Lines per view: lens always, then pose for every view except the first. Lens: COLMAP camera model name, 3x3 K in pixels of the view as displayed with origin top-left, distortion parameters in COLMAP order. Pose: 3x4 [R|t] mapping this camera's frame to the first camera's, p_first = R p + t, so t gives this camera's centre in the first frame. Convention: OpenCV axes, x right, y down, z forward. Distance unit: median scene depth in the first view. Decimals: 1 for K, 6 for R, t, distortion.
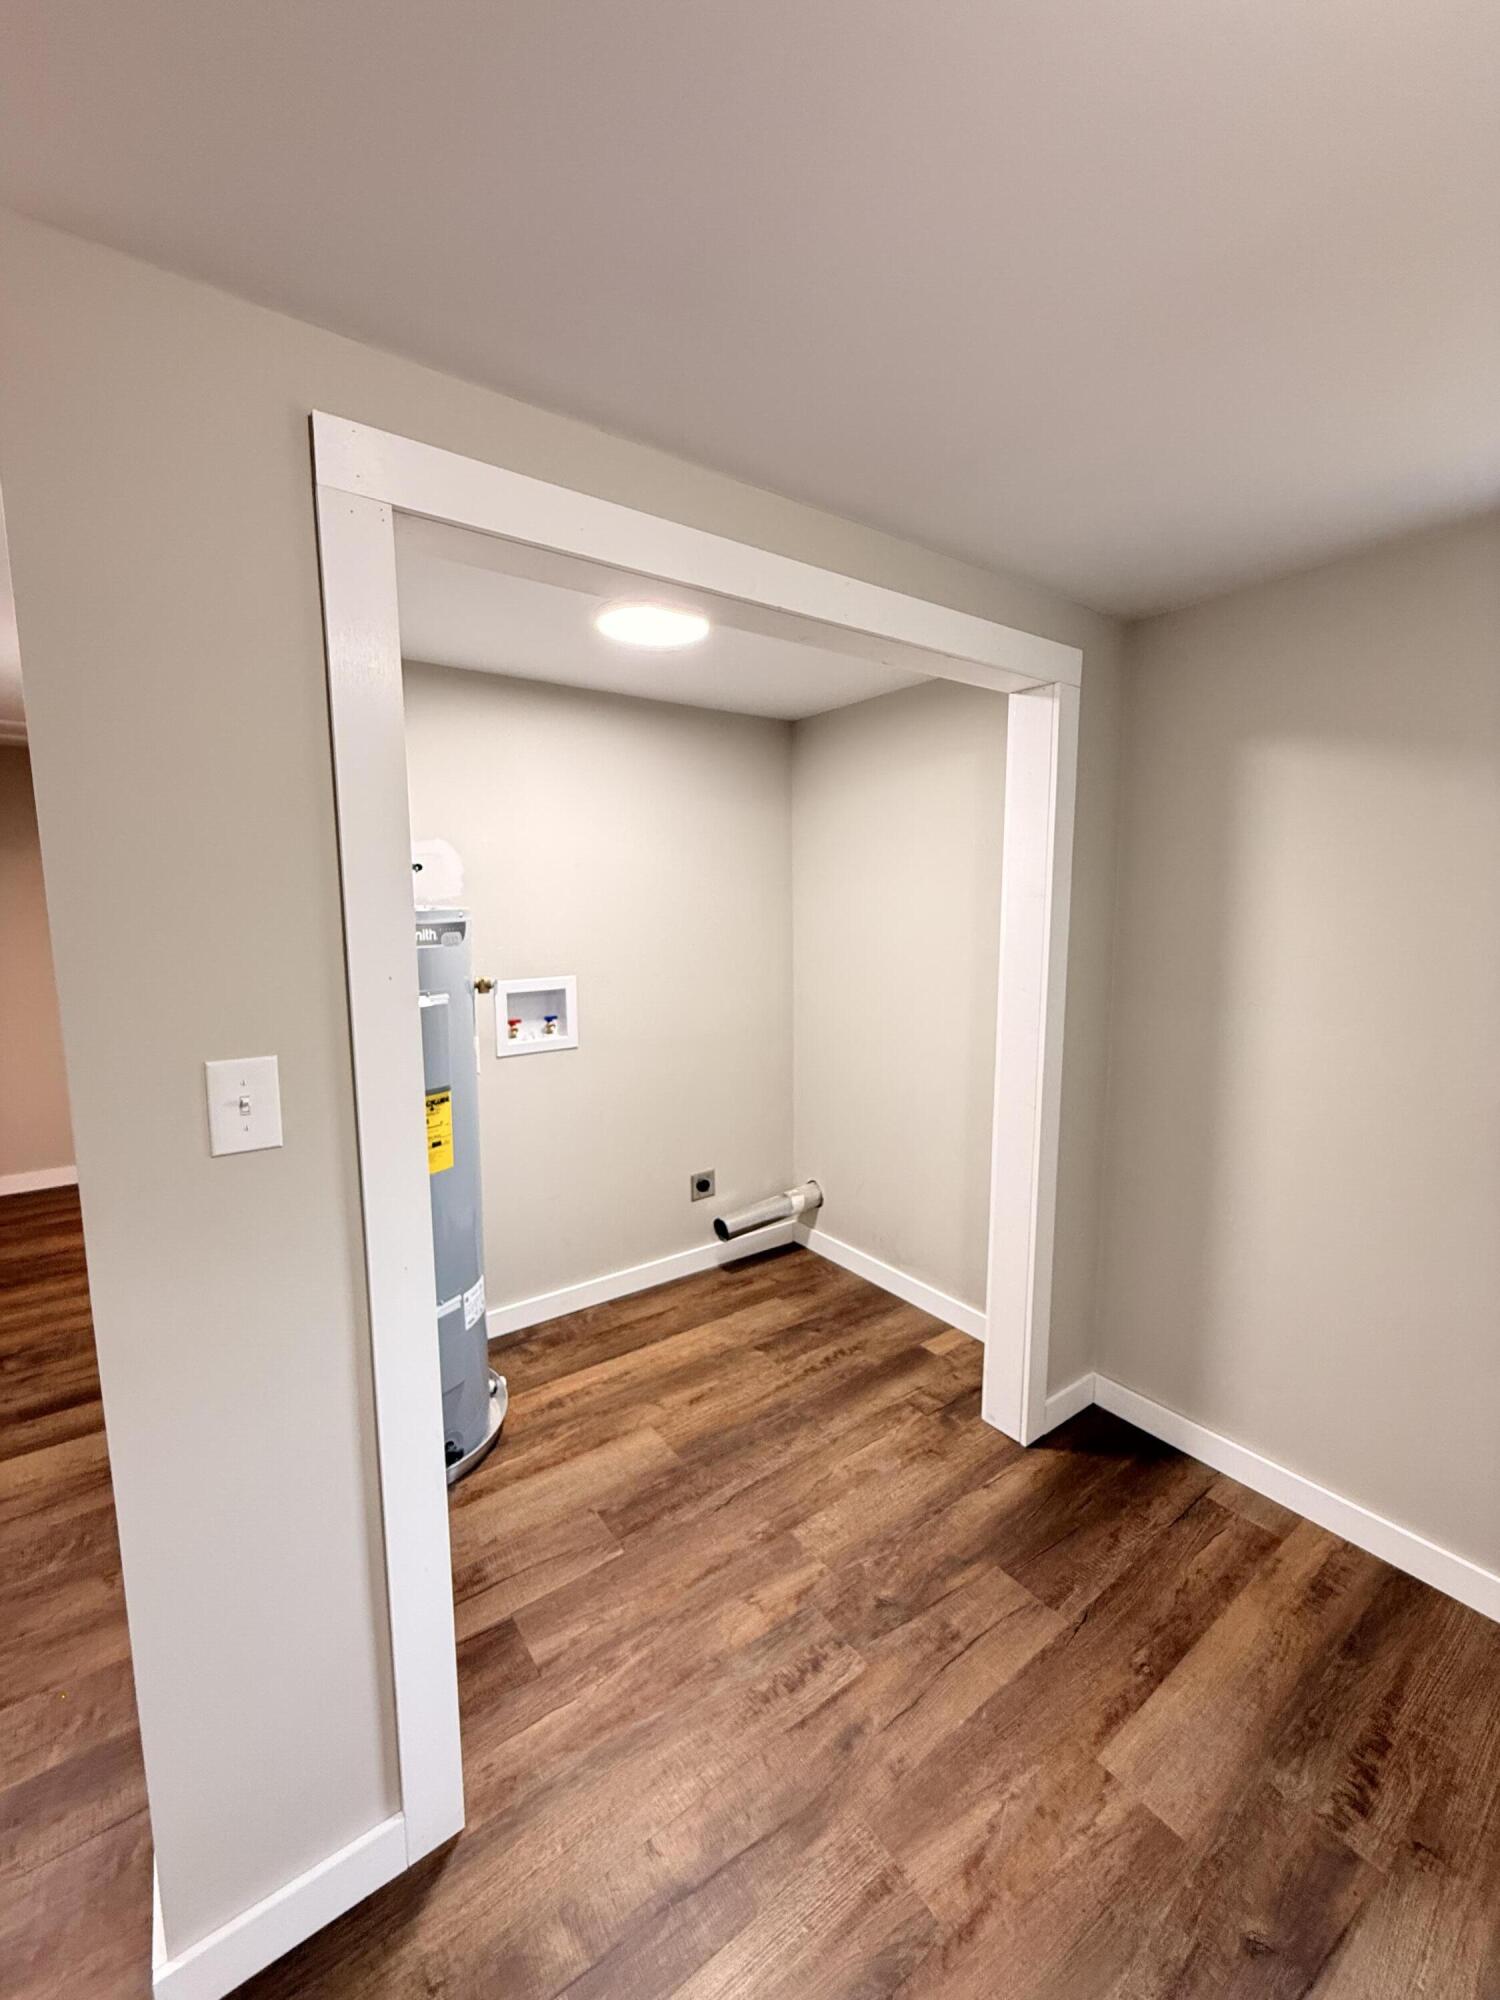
lens RADIAL K [[796.7, 0, 753.2], [0, 796.7, 989.6], [0, 0, 1]] dist [-0.003745, 0.000194]
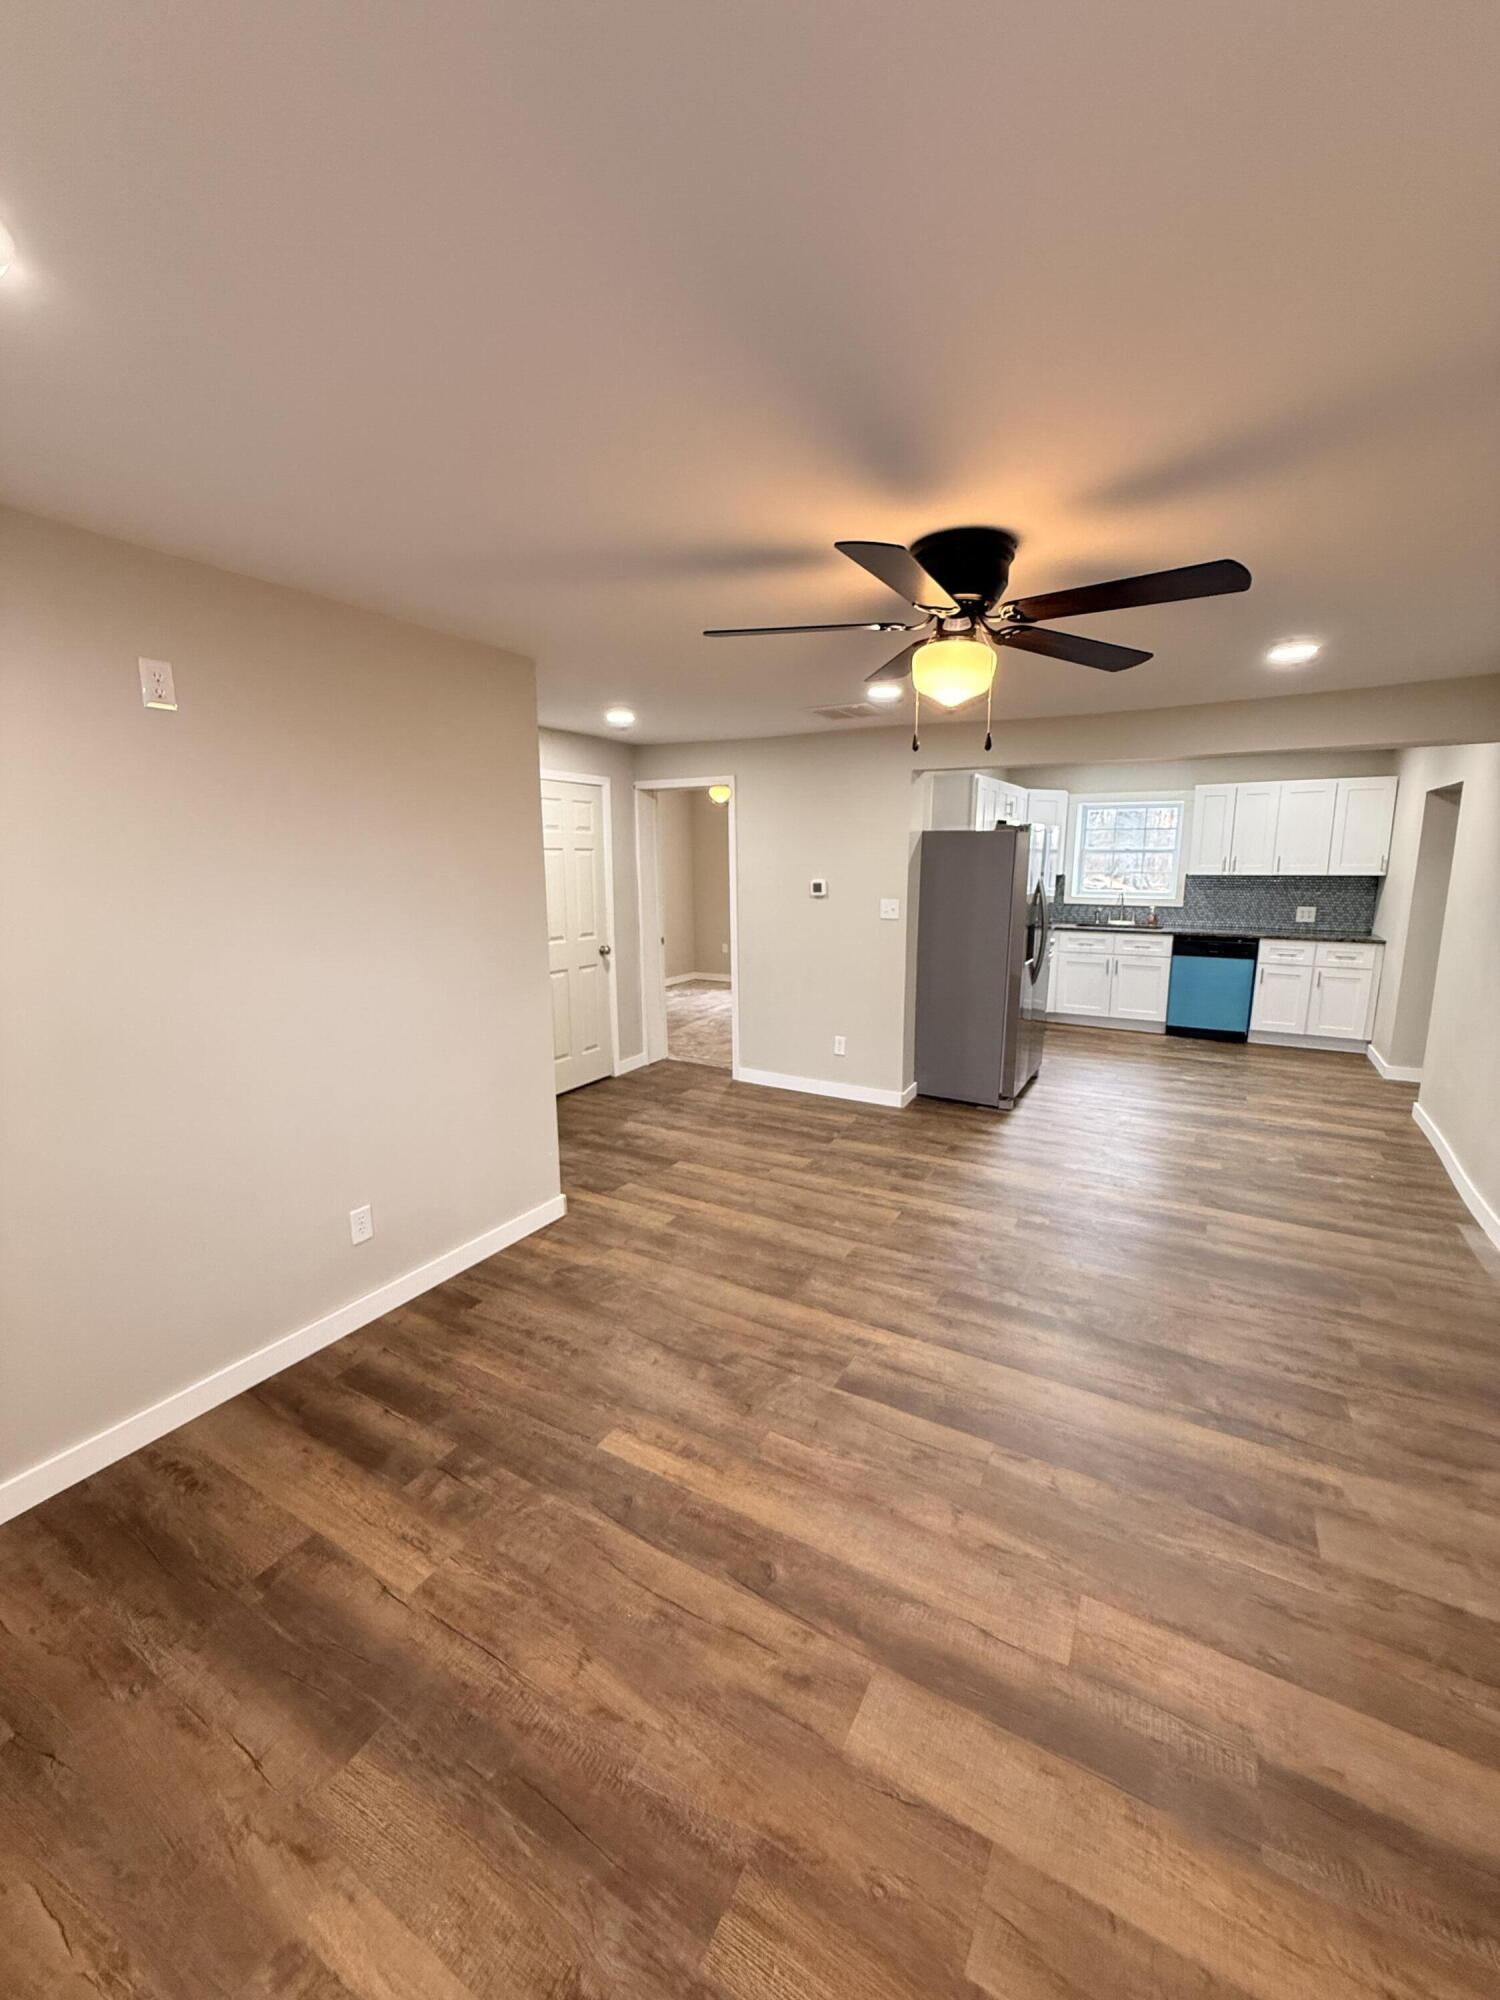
lens RADIAL K [[796.7, 0, 752.8], [0, 796.7, 1000.7], [0, 0, 1]] dist [-0.003745, 0.000194]
pose [[-0.425296, -0.158557, 0.891057, -0.579227], [0.116409, 0.966773, 0.227592, -0.165523], [-0.897537, 0.200521, -0.392708, 1.134679]]
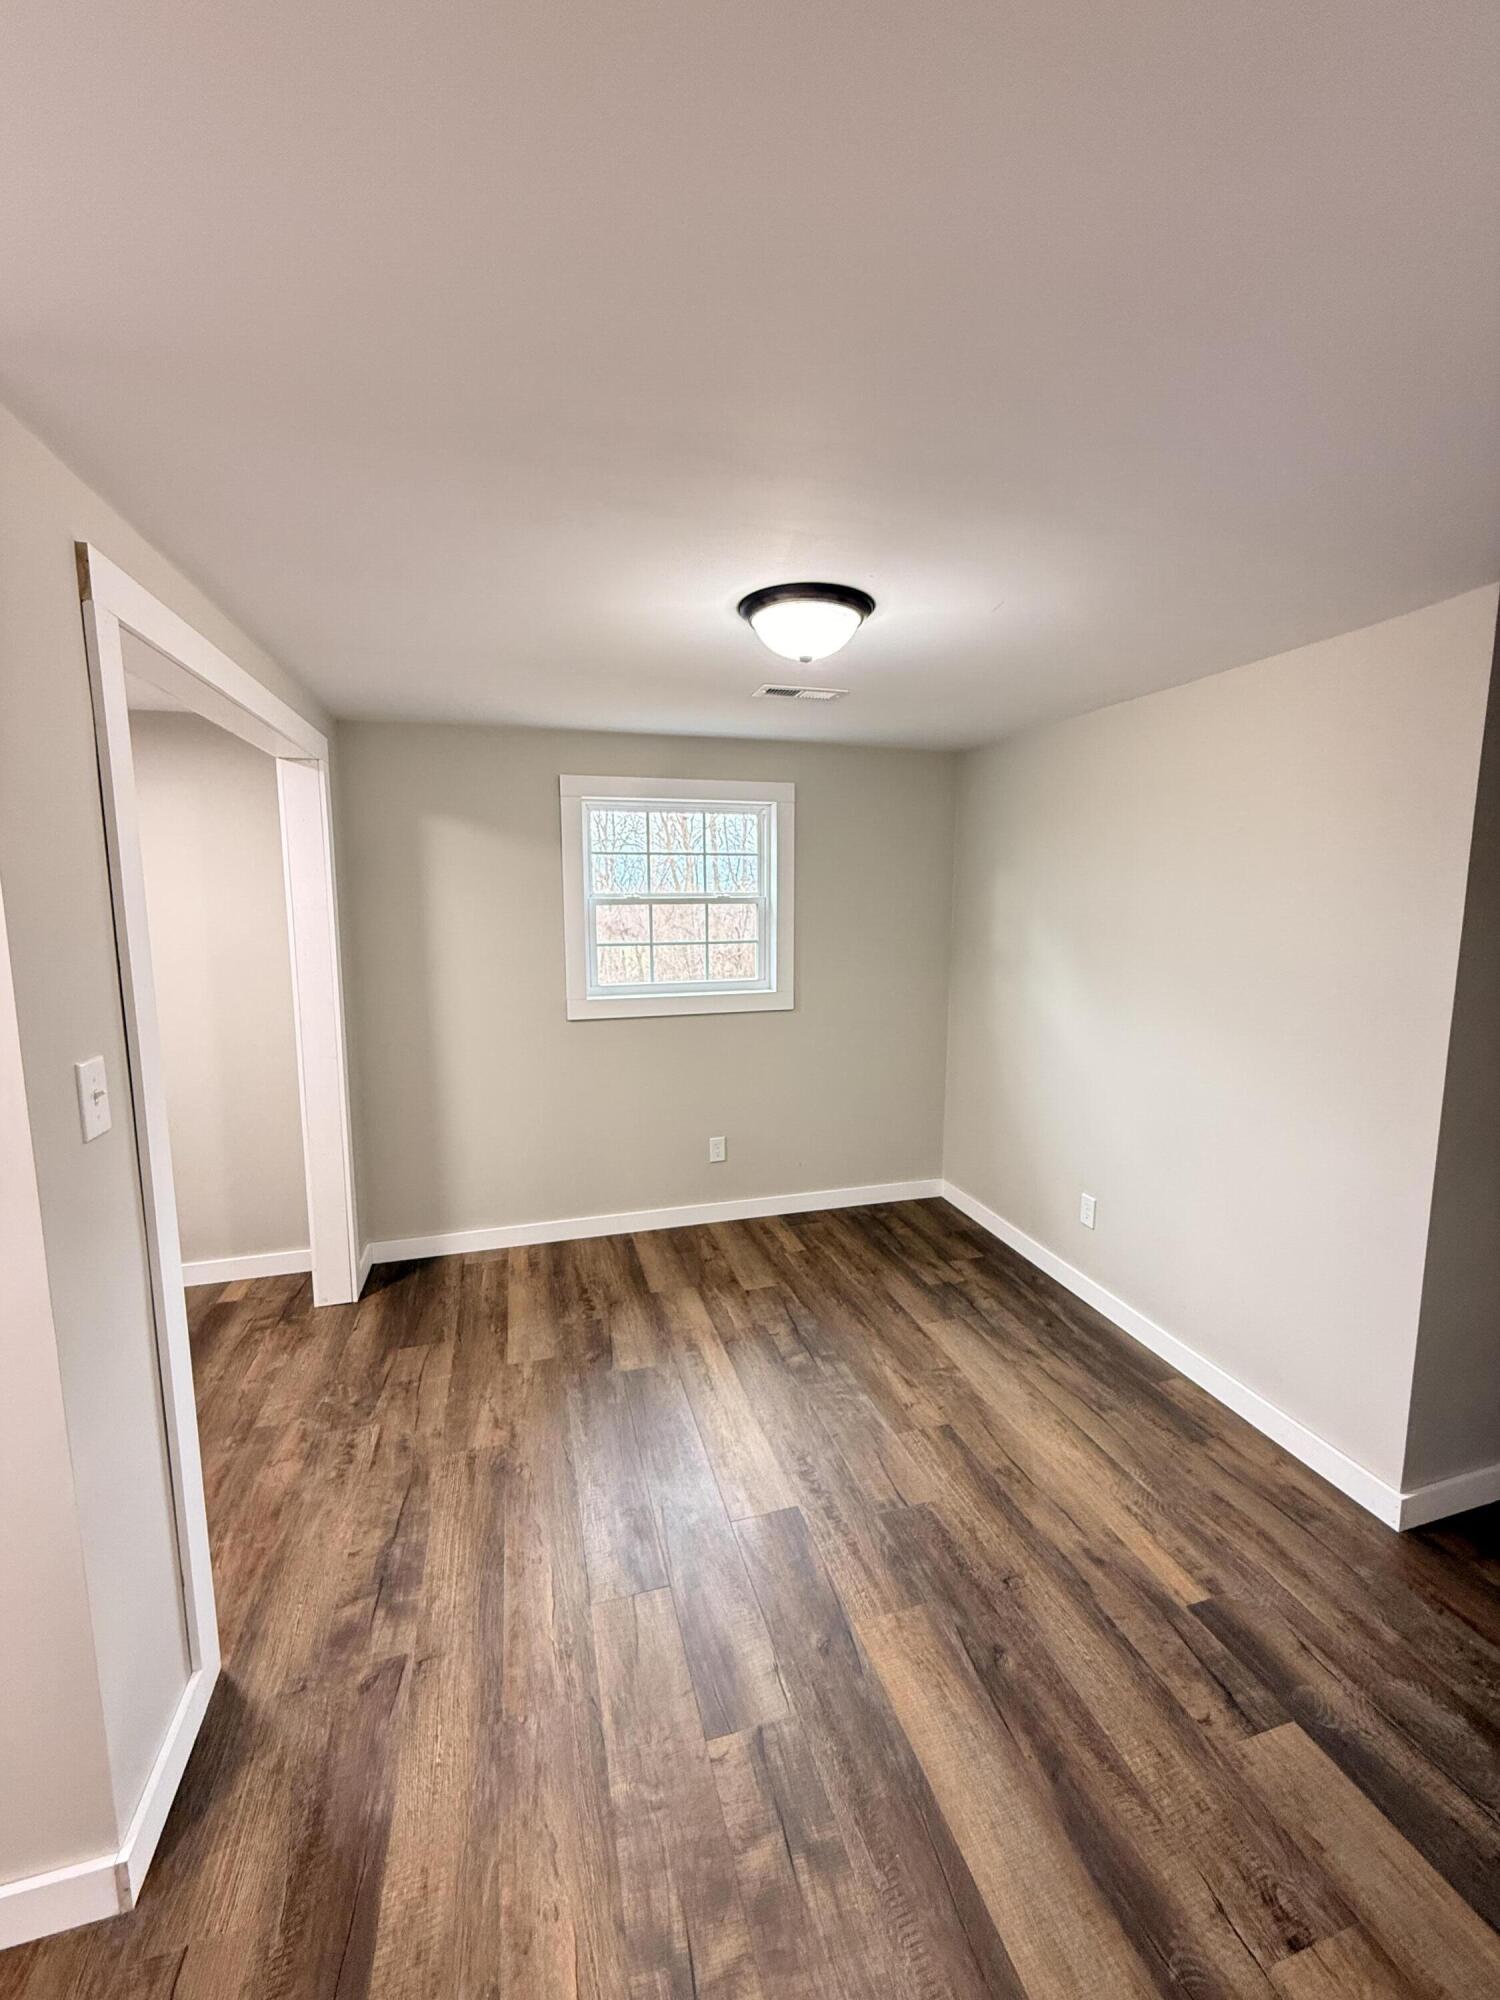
lens RADIAL K [[796.7, 0, 752.6], [0, 796.7, 1000.1], [0, 0, 1]] dist [-0.003745, 0.000194]
pose [[0.329102, -0.119671, 0.936681, -0.901903], [0.108475, 0.990162, 0.088391, 0.001116], [-0.938043, 0.072517, 0.338845, -0.221484]]
